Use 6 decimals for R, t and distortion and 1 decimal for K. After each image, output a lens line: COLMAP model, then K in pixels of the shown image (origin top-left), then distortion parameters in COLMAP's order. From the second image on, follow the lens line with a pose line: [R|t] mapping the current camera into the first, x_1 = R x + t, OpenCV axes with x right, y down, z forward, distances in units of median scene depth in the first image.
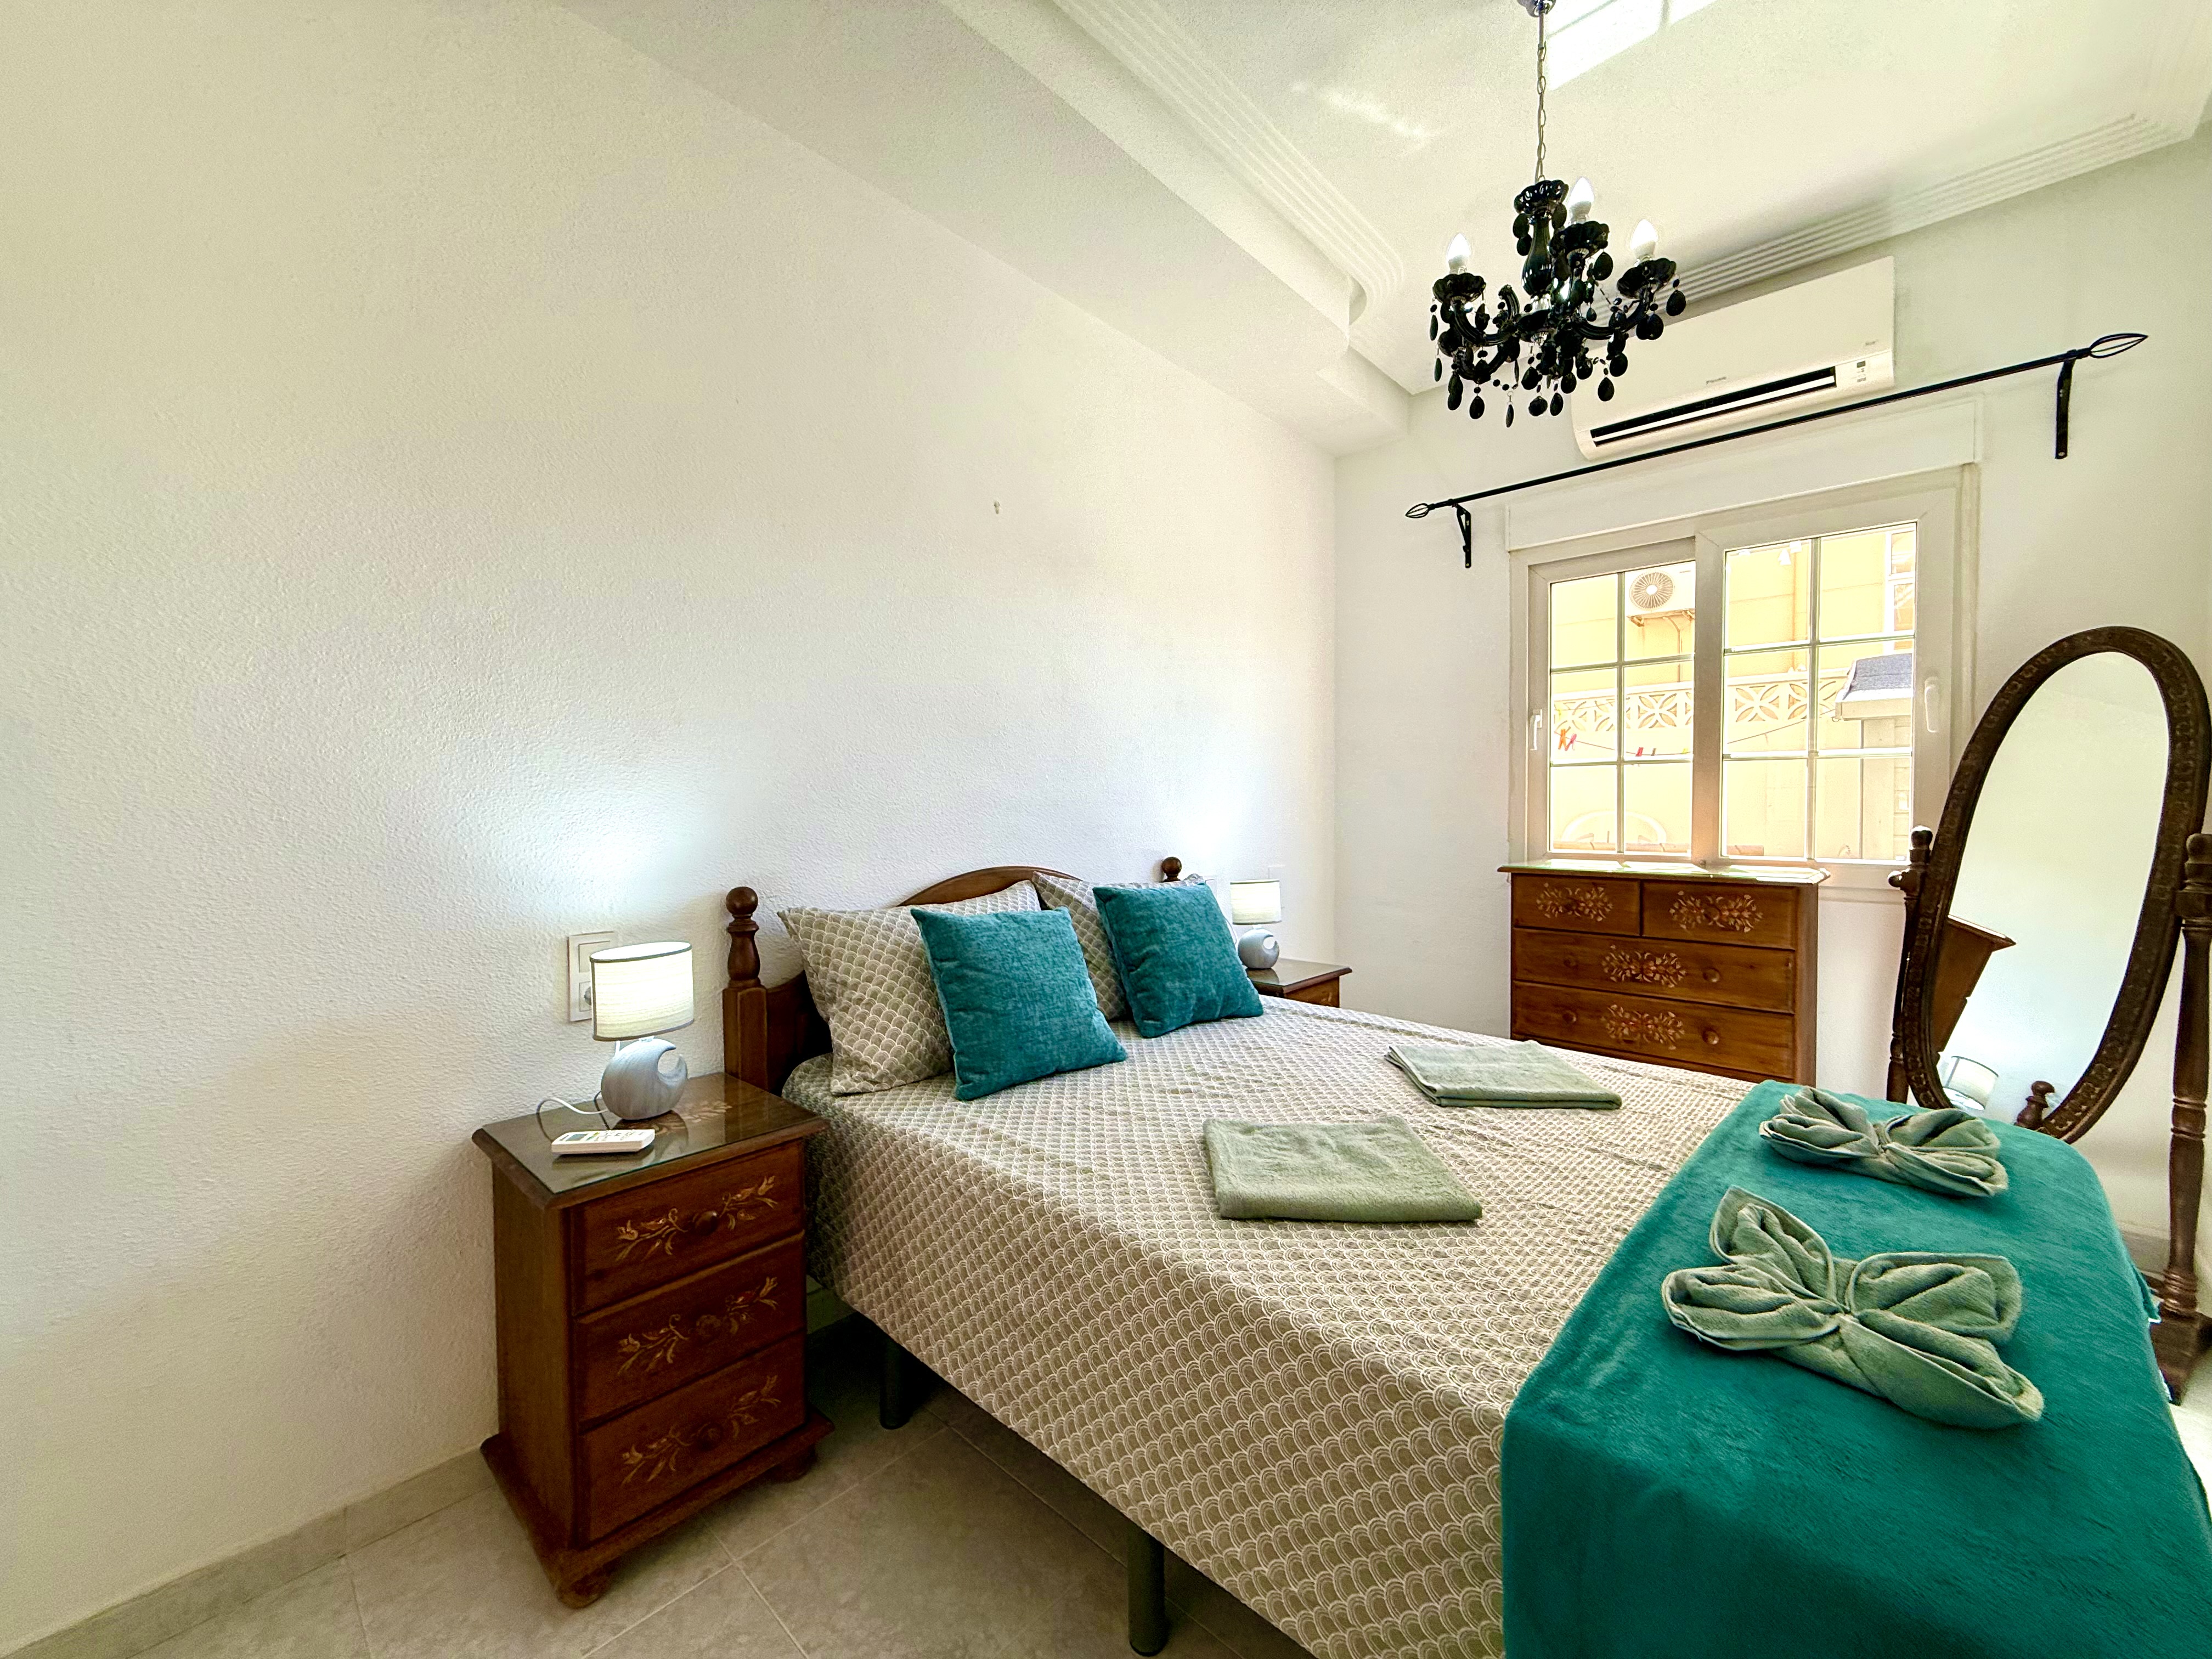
lens RADIAL K [[882.4, 0, 1097.4], [0, 882.4, 824.5], [0, 0, 1]] dist [0.000148, -0.000001]
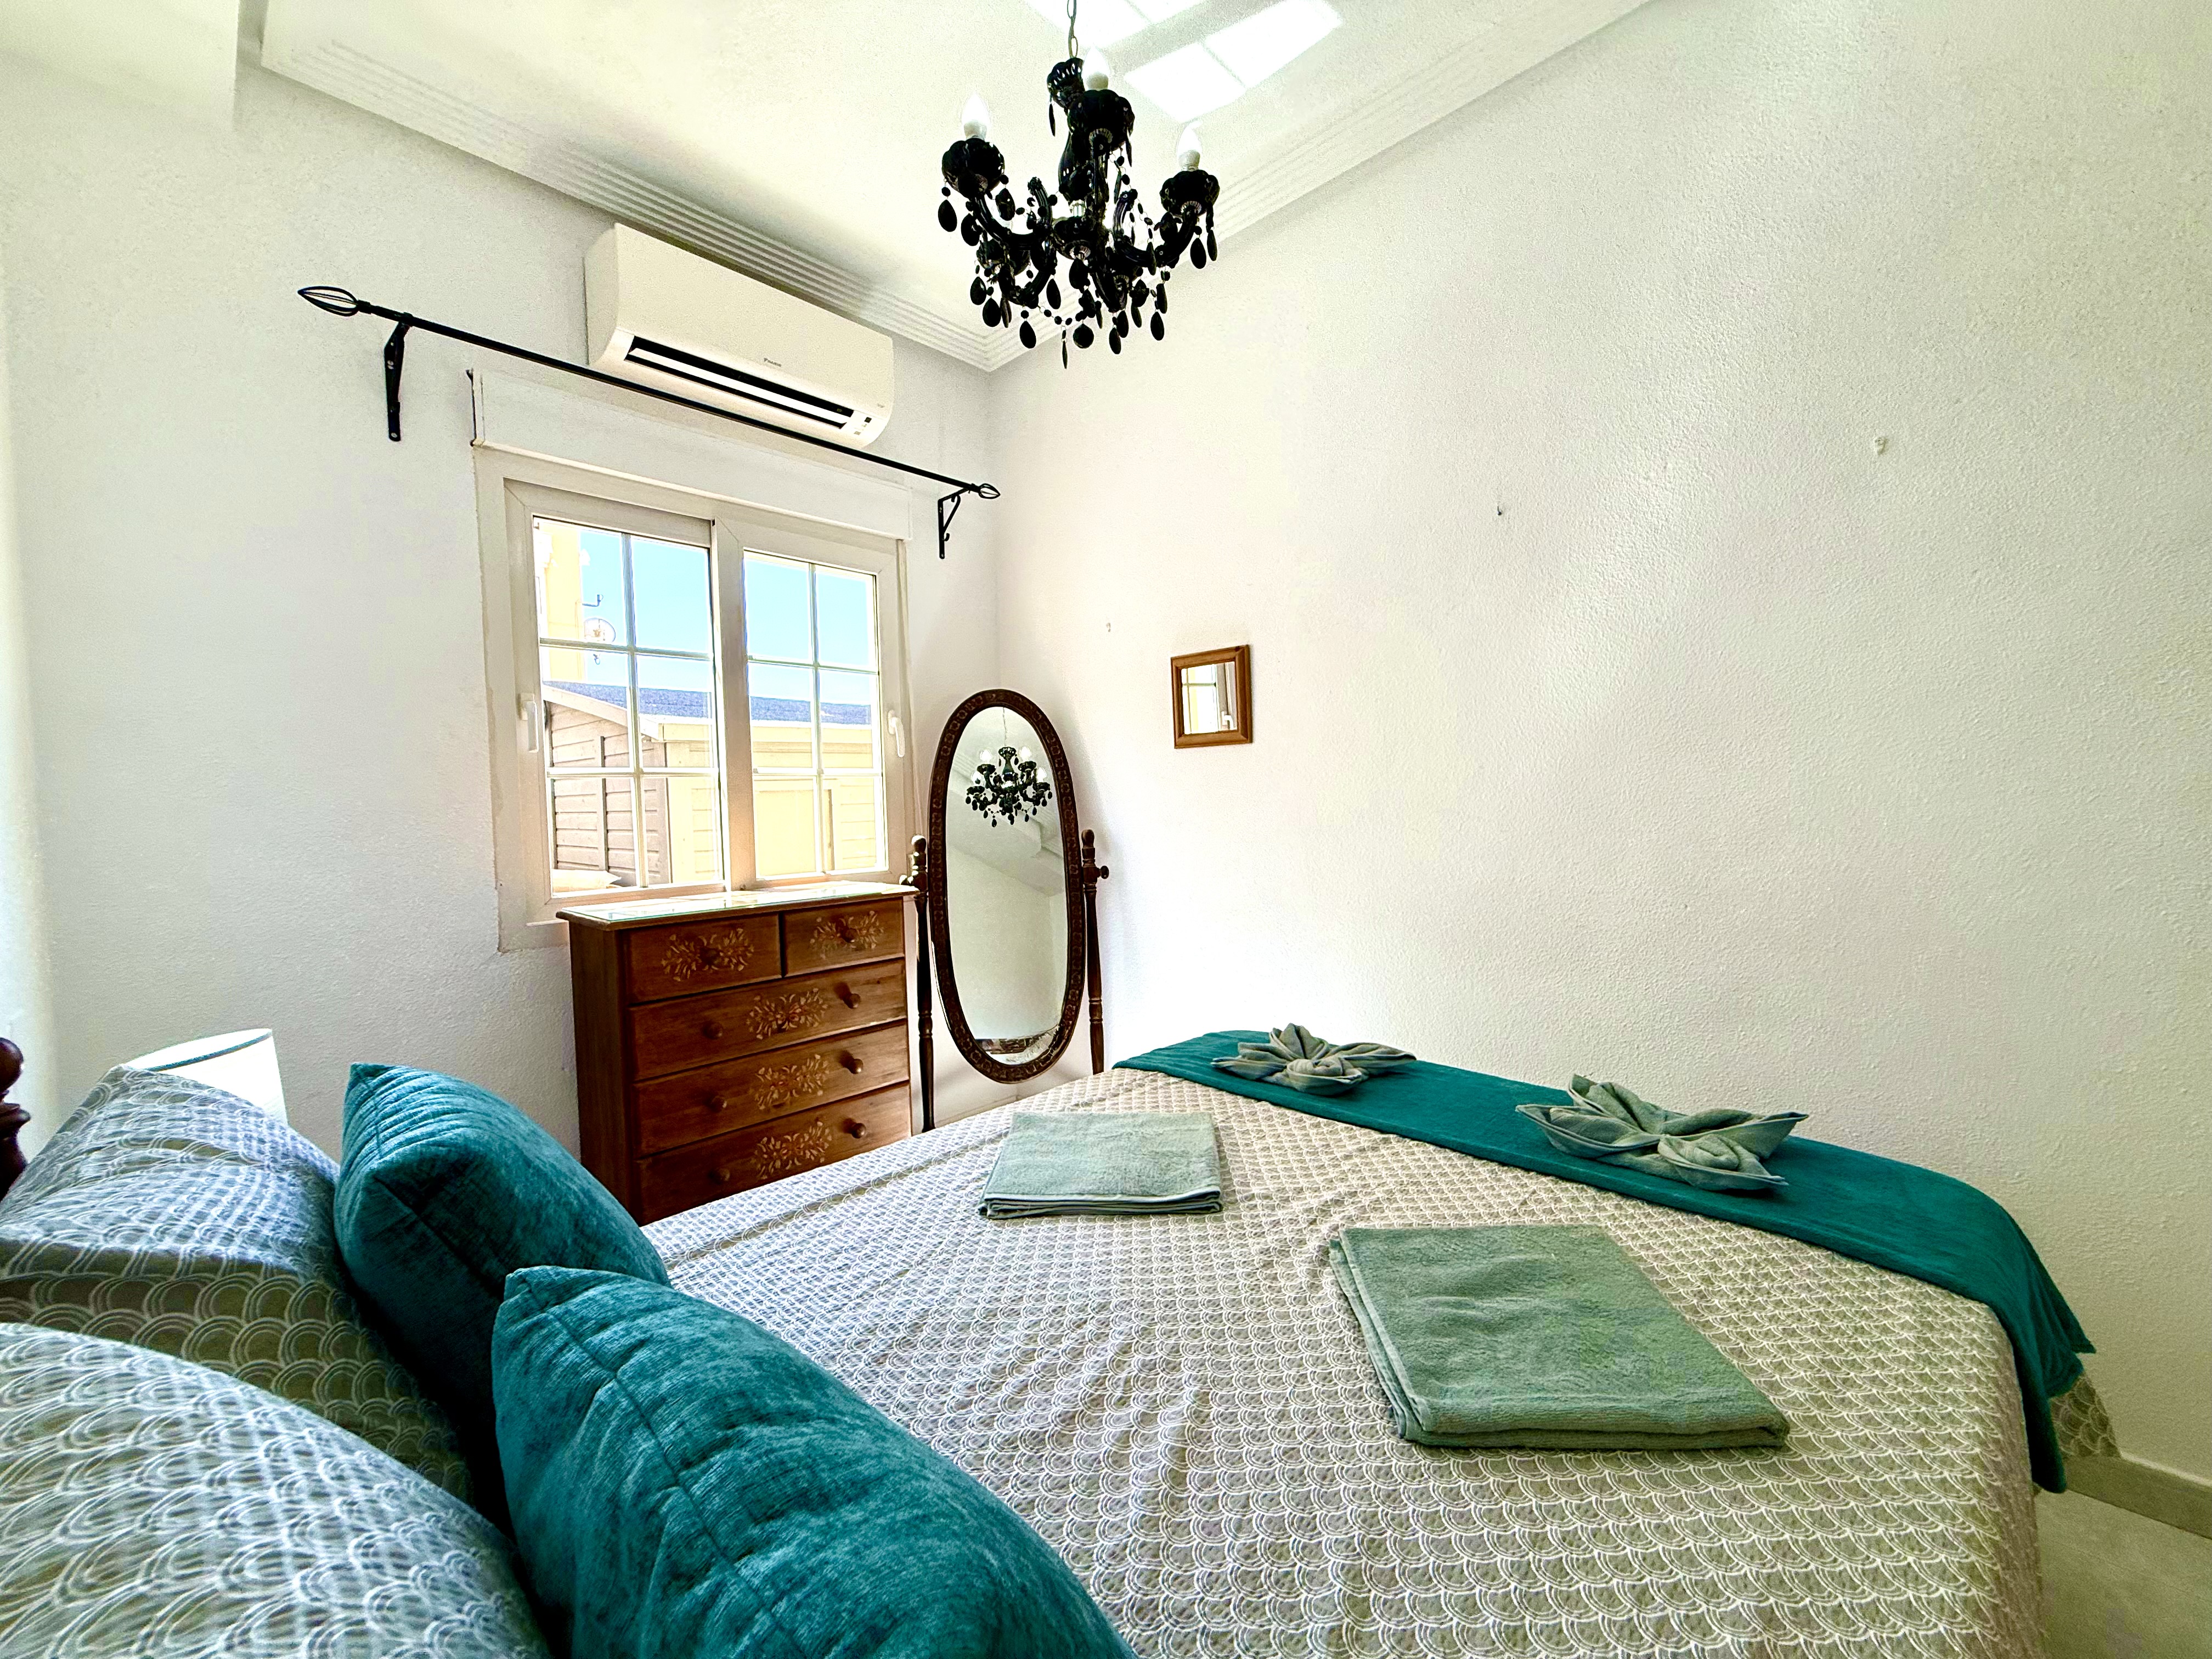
lens RADIAL K [[882.4, 0, 1097.4], [0, 882.4, 824.5], [0, 0, 1]] dist [0.000148, -0.000001]
pose [[0.007119, -0.023153, 0.999707, -0.233438], [0.056236, 0.998159, 0.022717, -0.023504], [-0.998392, 0.056058, 0.008408, 0.690334]]
